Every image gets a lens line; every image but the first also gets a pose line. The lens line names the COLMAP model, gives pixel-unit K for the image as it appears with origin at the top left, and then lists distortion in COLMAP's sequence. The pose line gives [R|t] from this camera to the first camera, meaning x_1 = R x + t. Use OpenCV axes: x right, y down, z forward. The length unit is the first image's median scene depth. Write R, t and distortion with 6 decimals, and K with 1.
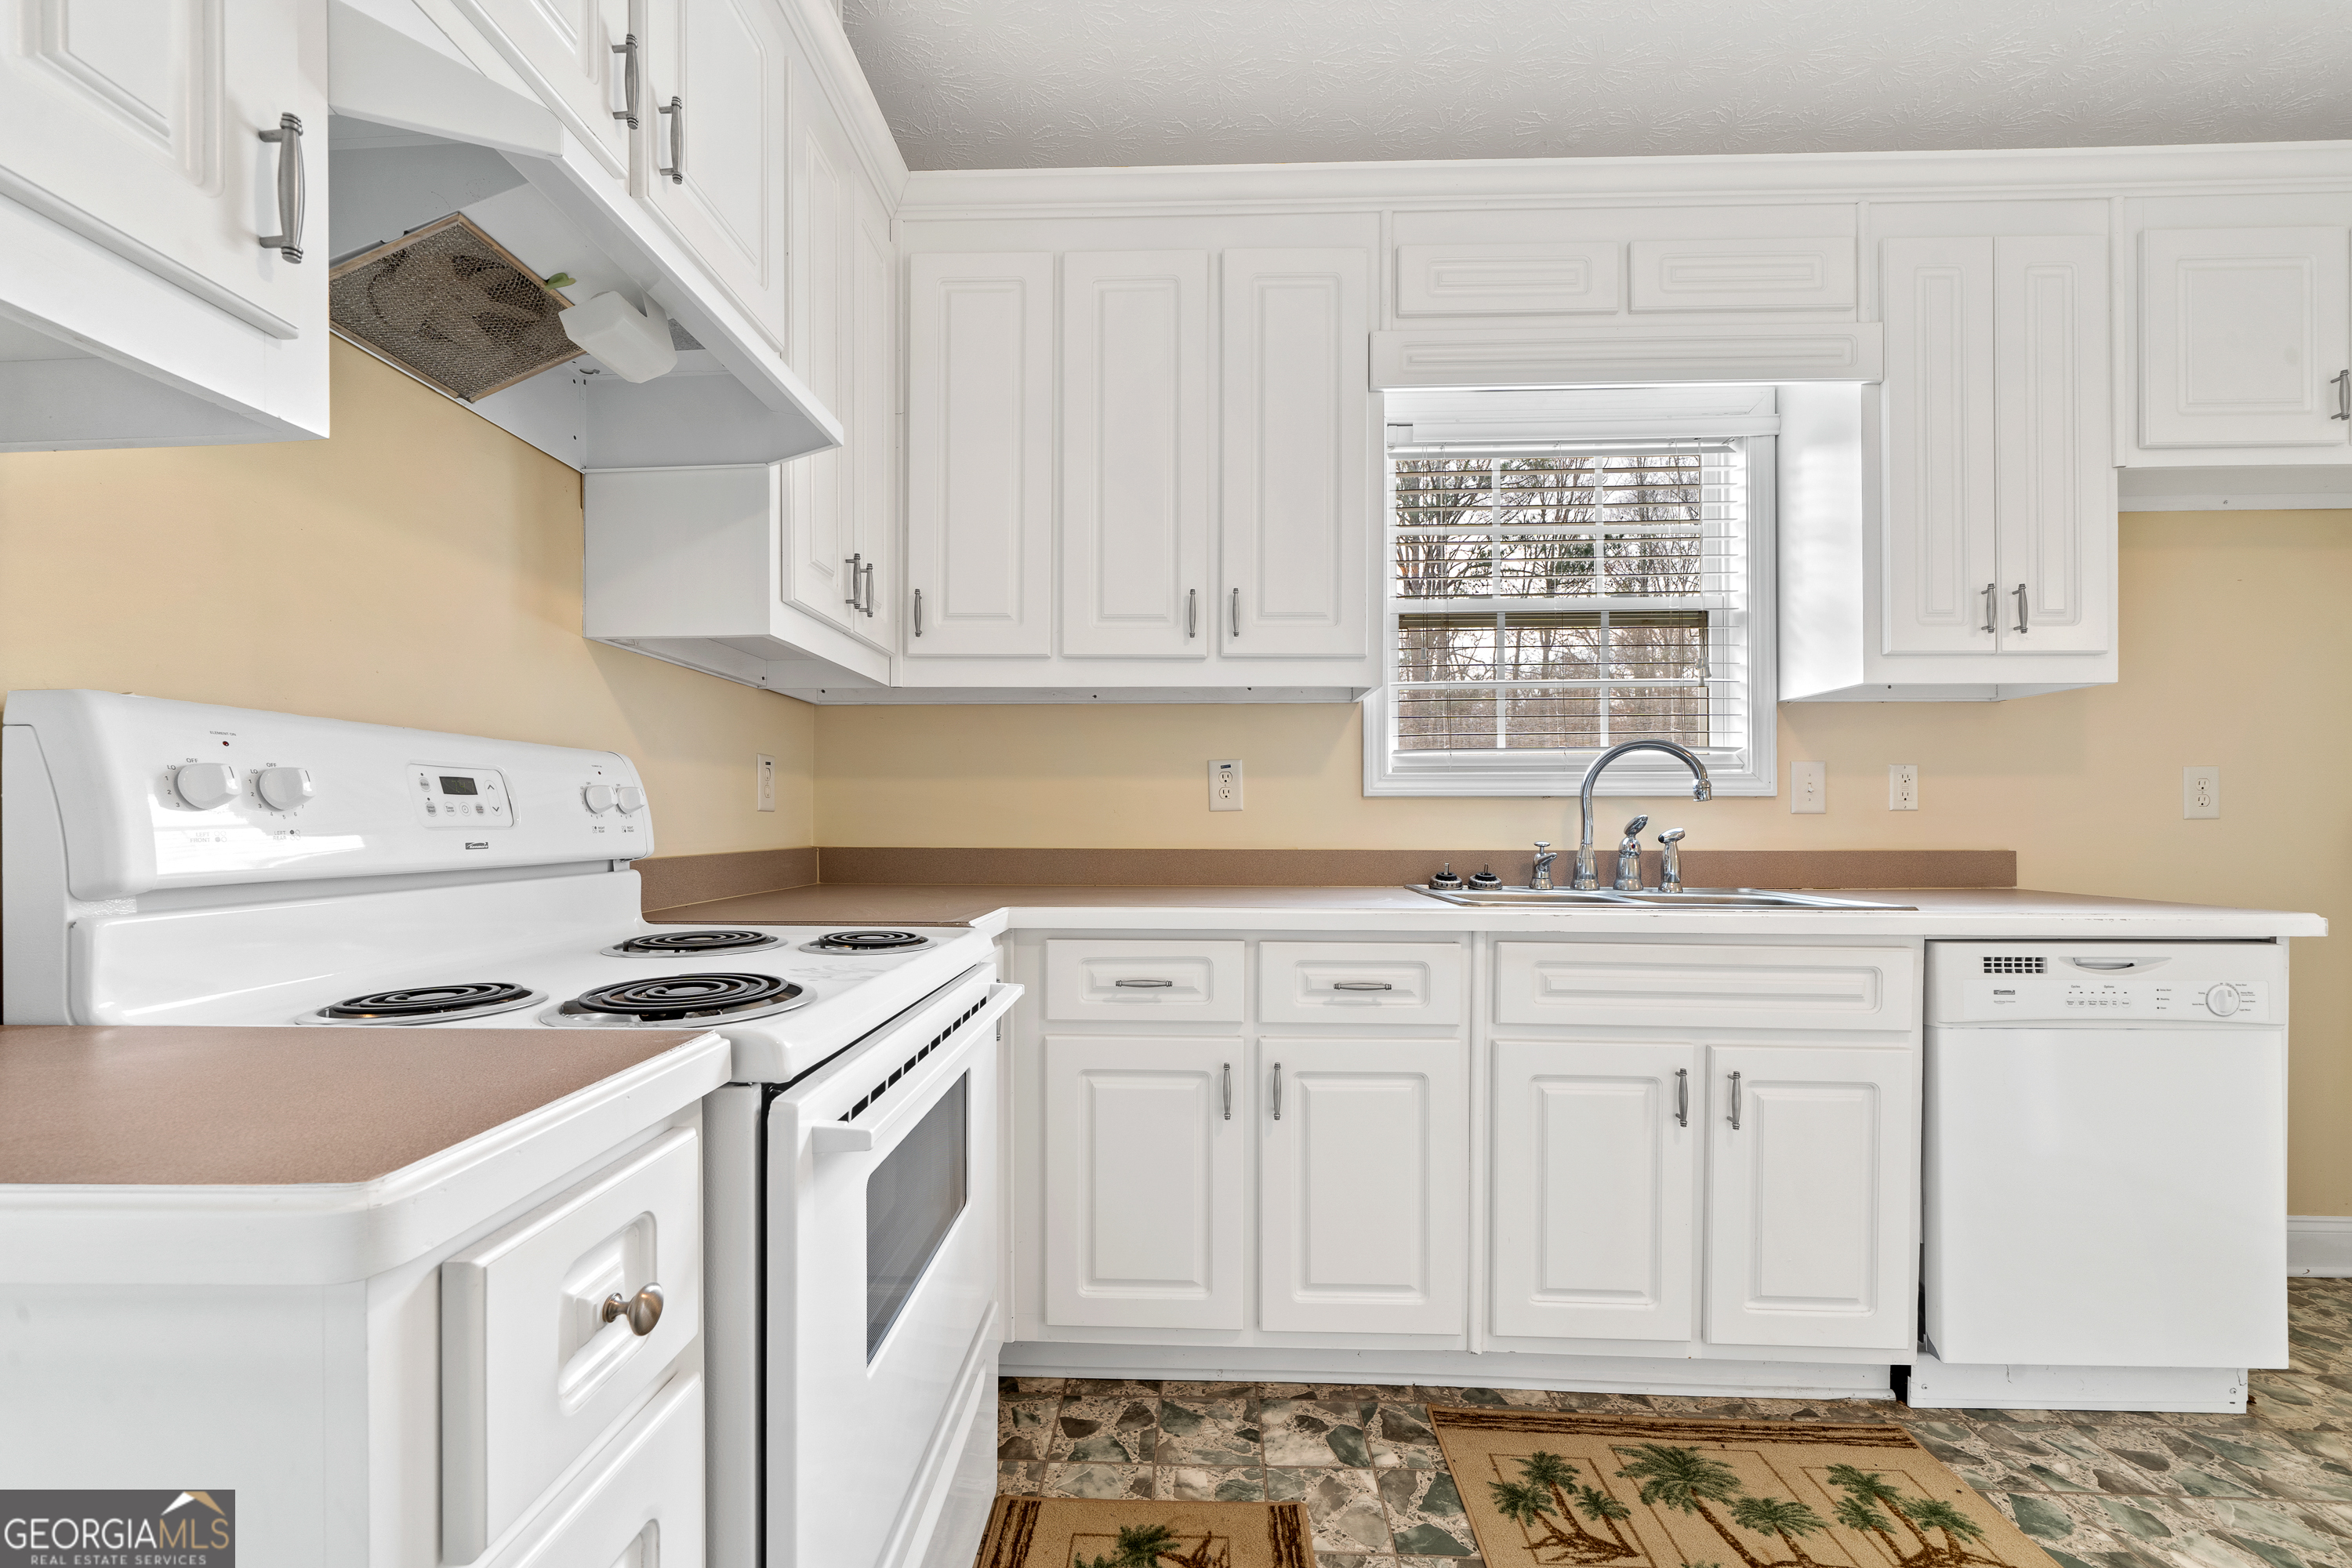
lens RADIAL K [[958.5, 0, 1169.4], [0, 958.5, 824.5], [0, 0, 1]] dist [0.001248, 0.000550]
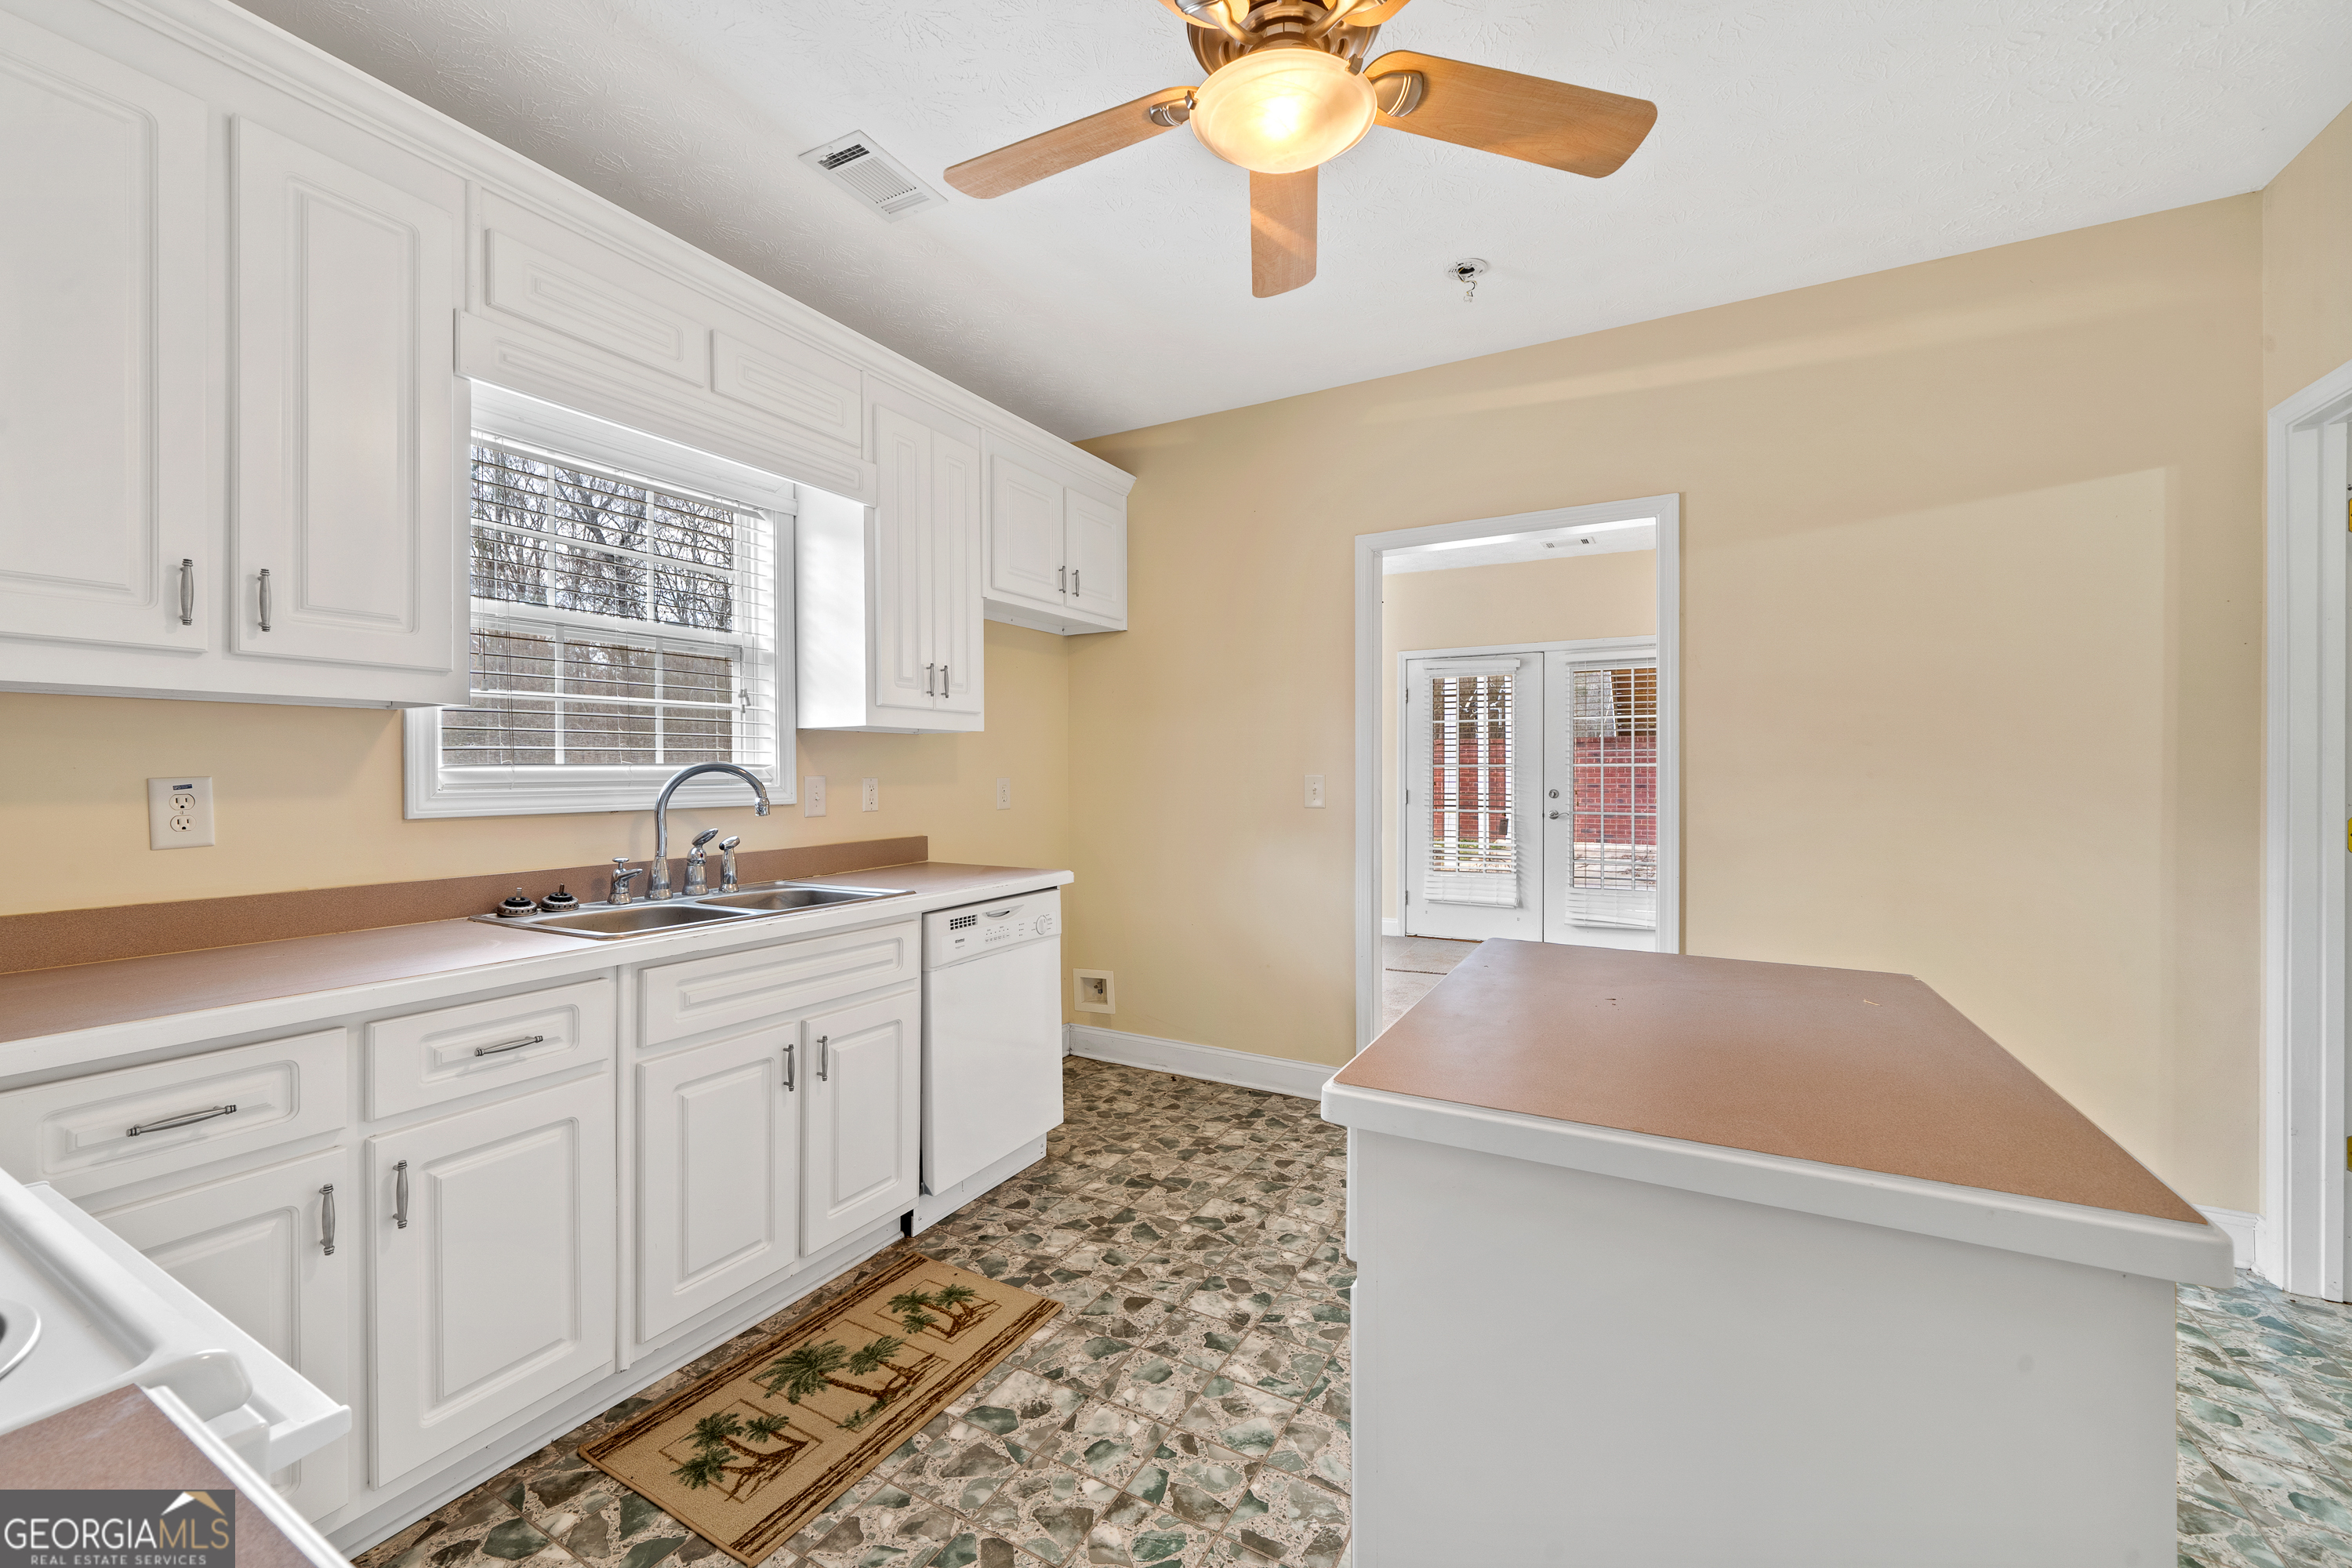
lens RADIAL K [[928.0, 0, 1167.4], [0, 928.0, 775.8], [0, 0, 1]] dist [-0.000892, 0.000052]
pose [[0.460742, -0.002720, 0.887530, -0.300241], [0.003417, 0.999993, 0.001291, -0.091182], [-0.887528, 0.002438, 0.460748, 0.015079]]
